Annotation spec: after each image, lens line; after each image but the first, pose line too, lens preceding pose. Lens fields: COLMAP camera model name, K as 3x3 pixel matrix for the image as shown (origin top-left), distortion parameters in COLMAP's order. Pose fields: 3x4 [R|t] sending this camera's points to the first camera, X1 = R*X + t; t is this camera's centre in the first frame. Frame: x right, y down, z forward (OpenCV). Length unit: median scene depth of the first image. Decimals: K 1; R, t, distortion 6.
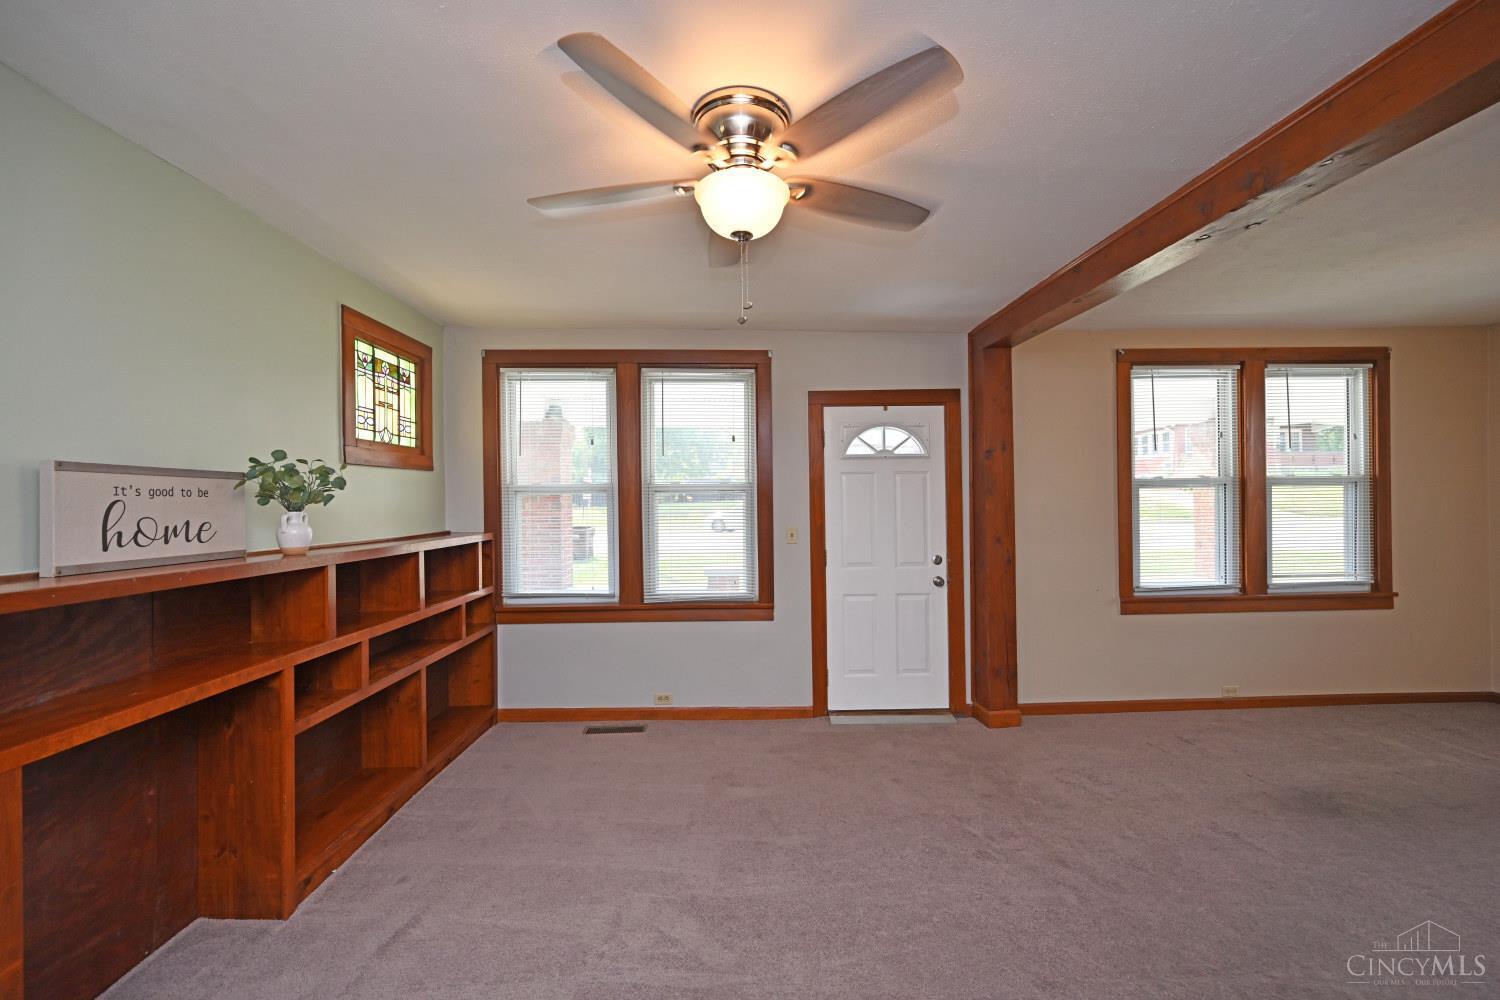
lens RADIAL K [[588.8, 0, 741.5], [0, 588.8, 503.9], [0, 0, 1]] dist [-0.000852, 0.000177]
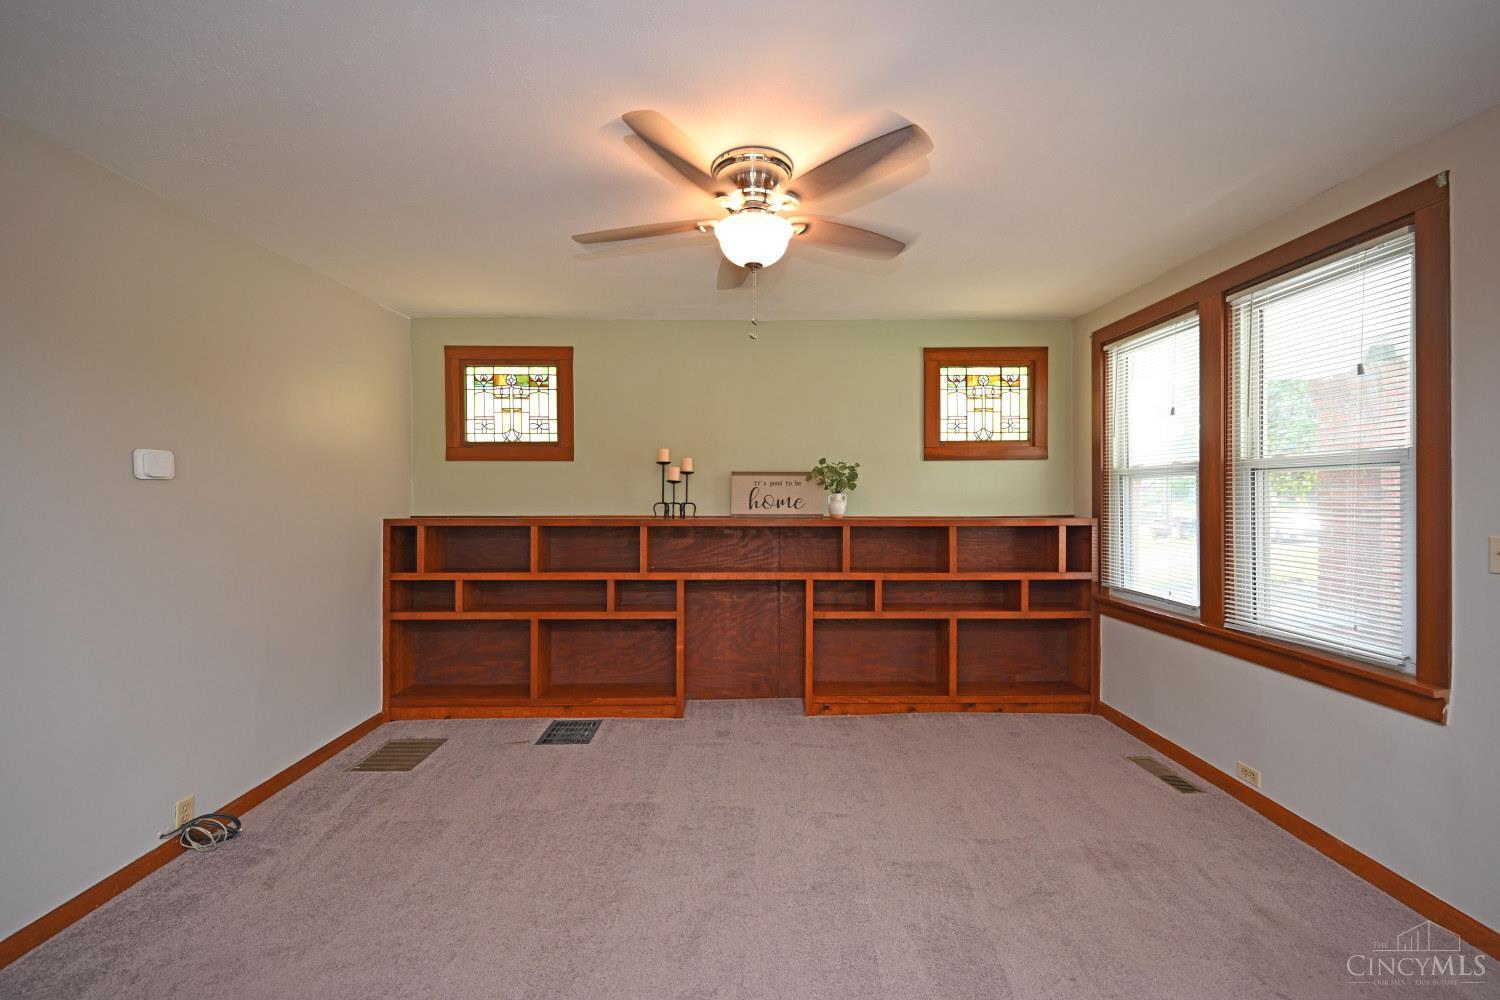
lens RADIAL K [[588.8, 0, 755.4], [0, 588.8, 502.4], [0, 0, 1]] dist [-0.000852, 0.000177]
pose [[0.017968, 0.016134, -0.999708, 0.570854], [-0.002308, 0.999868, 0.016096, 0.007446], [0.999836, 0.002018, 0.018003, 0.445956]]
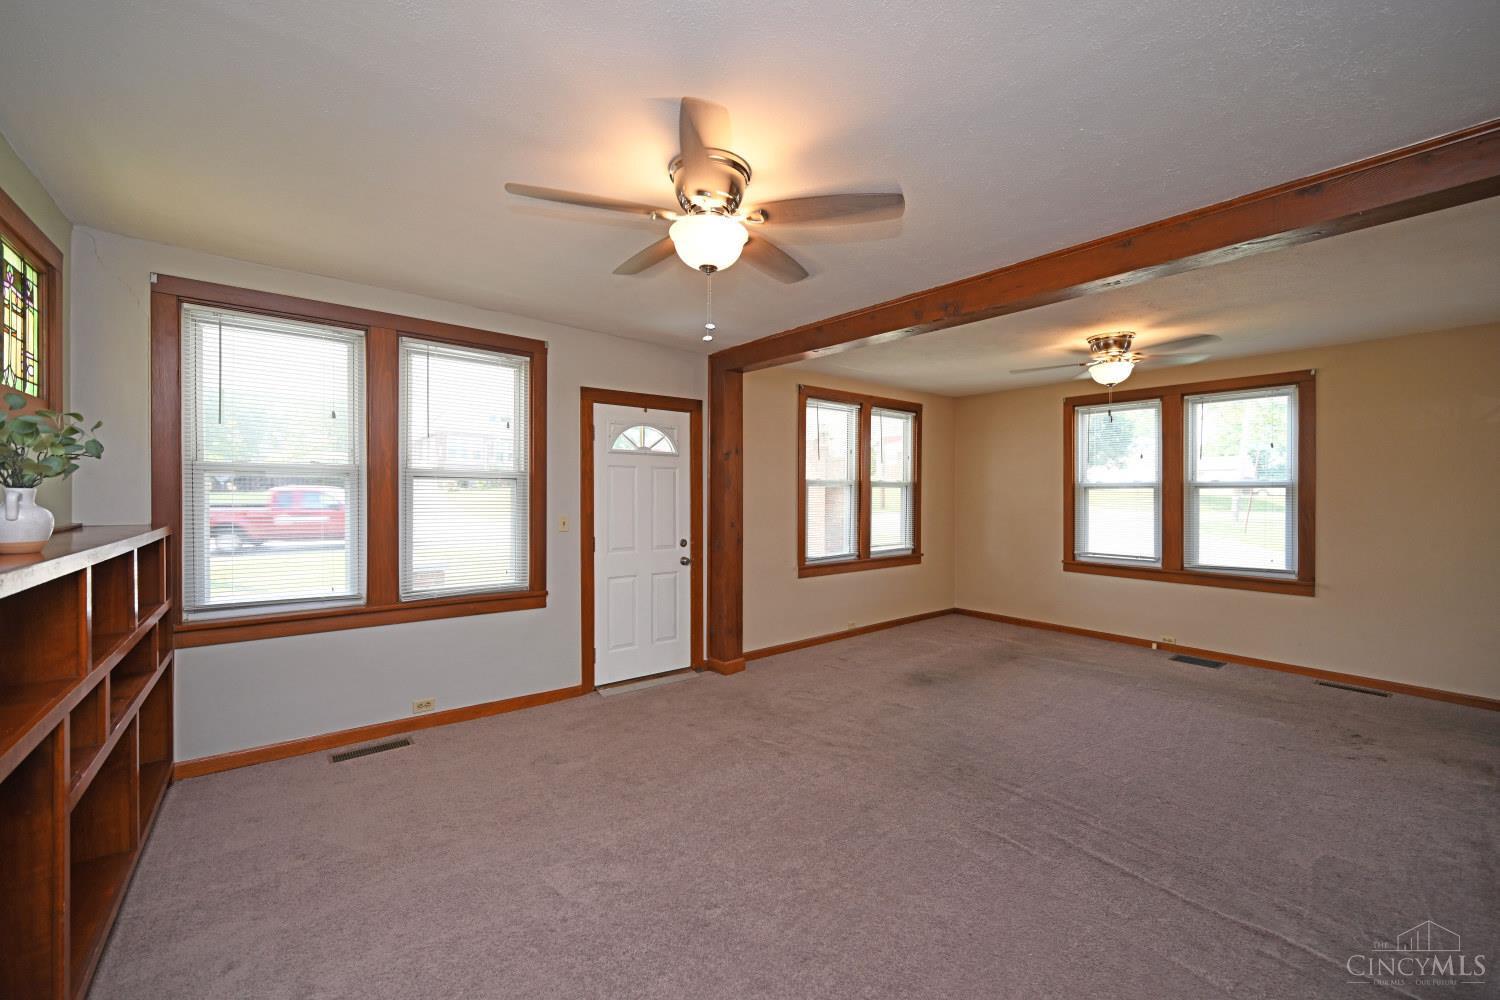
lens RADIAL K [[588.8, 0, 719.2], [0, 588.8, 505.4], [0, 0, 1]] dist [-0.000852, 0.000177]
pose [[0.808048, 0.006020, 0.589085, -0.321558], [-0.012280, 0.999903, 0.006625, 0.011566], [-0.588988, -0.012587, 0.808044, 0.002177]]
